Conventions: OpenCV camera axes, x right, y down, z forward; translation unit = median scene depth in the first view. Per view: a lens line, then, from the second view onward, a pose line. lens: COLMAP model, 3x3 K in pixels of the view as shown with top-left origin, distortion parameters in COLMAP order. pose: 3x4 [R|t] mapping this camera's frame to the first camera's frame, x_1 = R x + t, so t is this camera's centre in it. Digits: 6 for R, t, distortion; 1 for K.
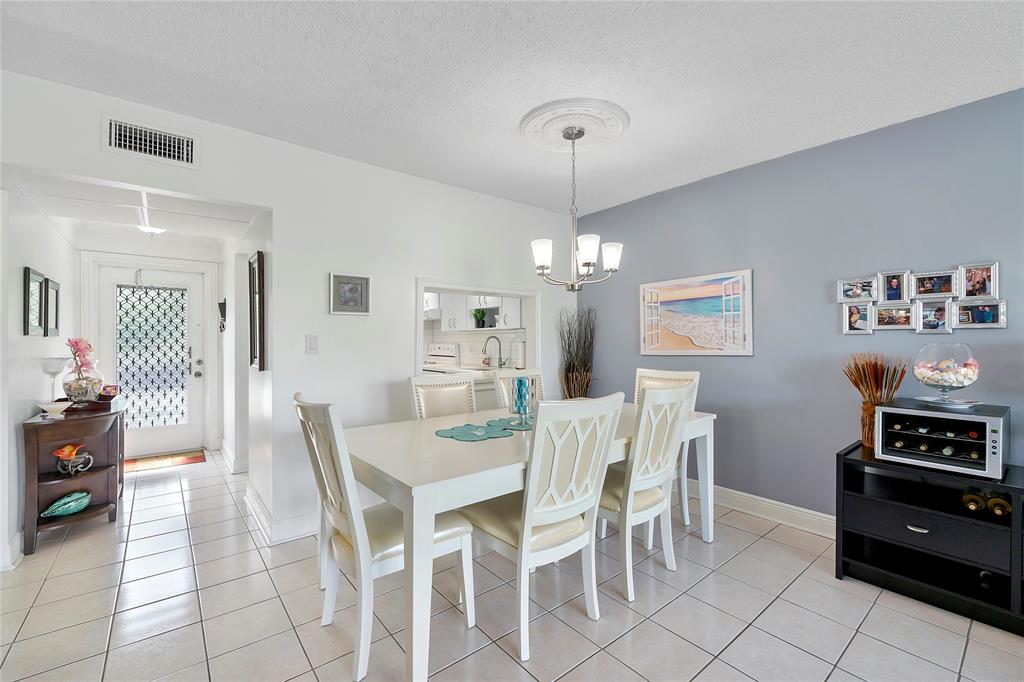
lens RADIAL K [[436.3, 0, 515.4], [0, 436.3, 337.9], [0, 0, 1]] dist [-0.003768, -0.000685]
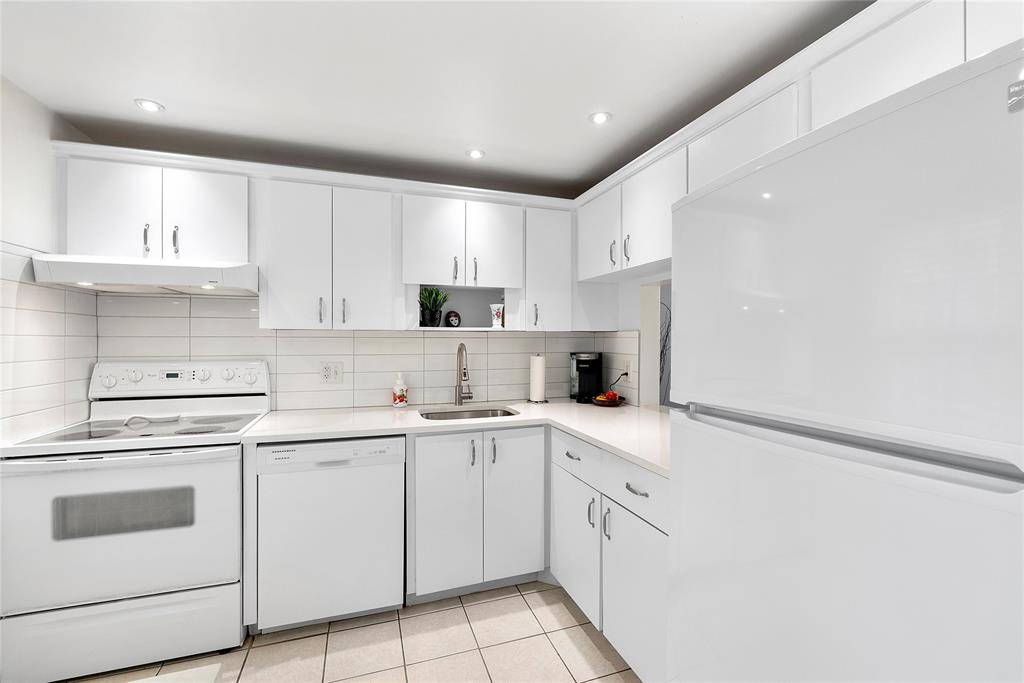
lens RADIAL K [[436.3, 0, 510.5], [0, 436.3, 343.8], [0, 0, 1]] dist [-0.003768, -0.000685]
pose [[0.347630, -0.002651, 0.937628, -0.820927], [-0.009196, 0.999938, 0.006237, -0.013202], [-0.937587, -0.010790, 0.347584, 1.255088]]
